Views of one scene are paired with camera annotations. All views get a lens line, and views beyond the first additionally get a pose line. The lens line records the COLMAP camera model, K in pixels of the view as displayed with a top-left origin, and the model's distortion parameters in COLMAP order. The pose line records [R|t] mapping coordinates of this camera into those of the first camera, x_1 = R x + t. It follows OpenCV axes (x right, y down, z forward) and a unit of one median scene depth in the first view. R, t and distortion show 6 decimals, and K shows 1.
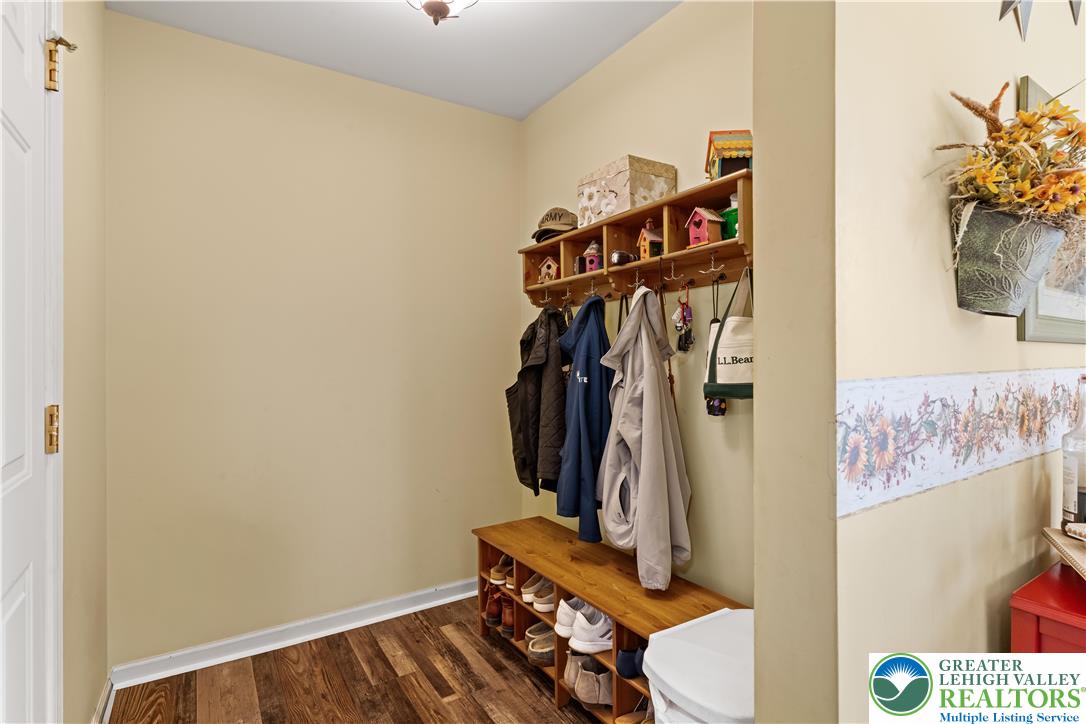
lens RADIAL K [[532.4, 0, 539.9], [0, 532.4, 358.6], [0, 0, 1]] dist [0.002829, 0.000463]
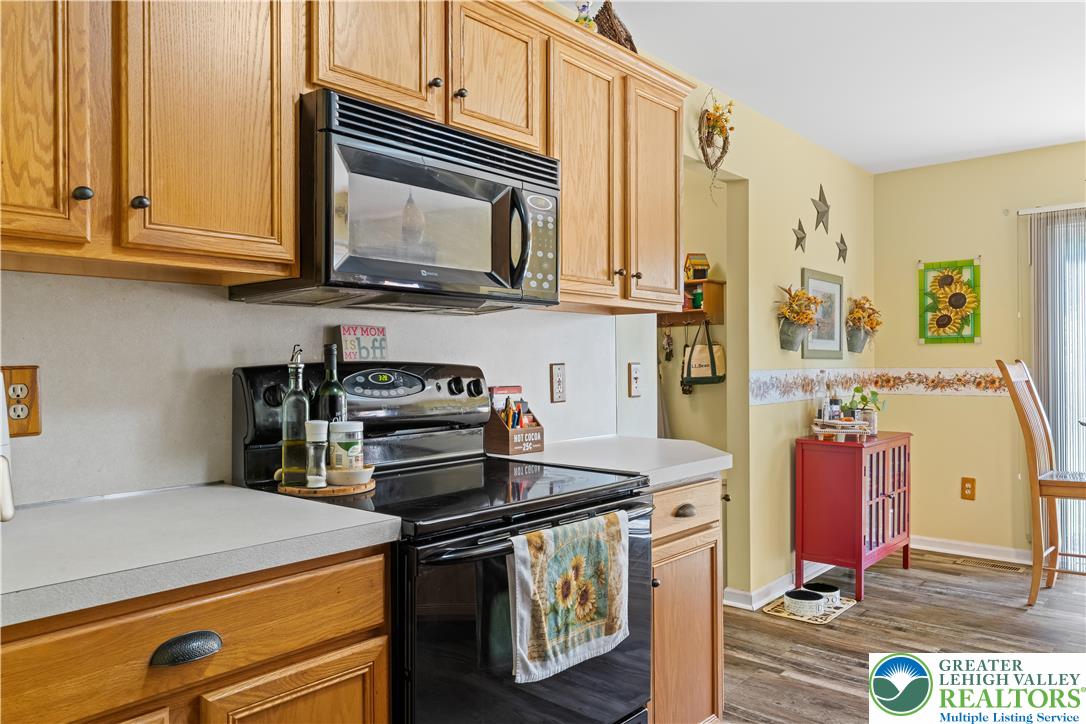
lens RADIAL K [[778.3, 0, 542.3], [0, 778.3, 371.4], [0, 0, 1]] dist [0.000510, 0.002992]
pose [[0.959091, -0.003683, 0.283074, -1.590466], [0.001770, 0.999974, 0.007013, 0.003935], [-0.283092, -0.006225, 0.959072, -2.556727]]
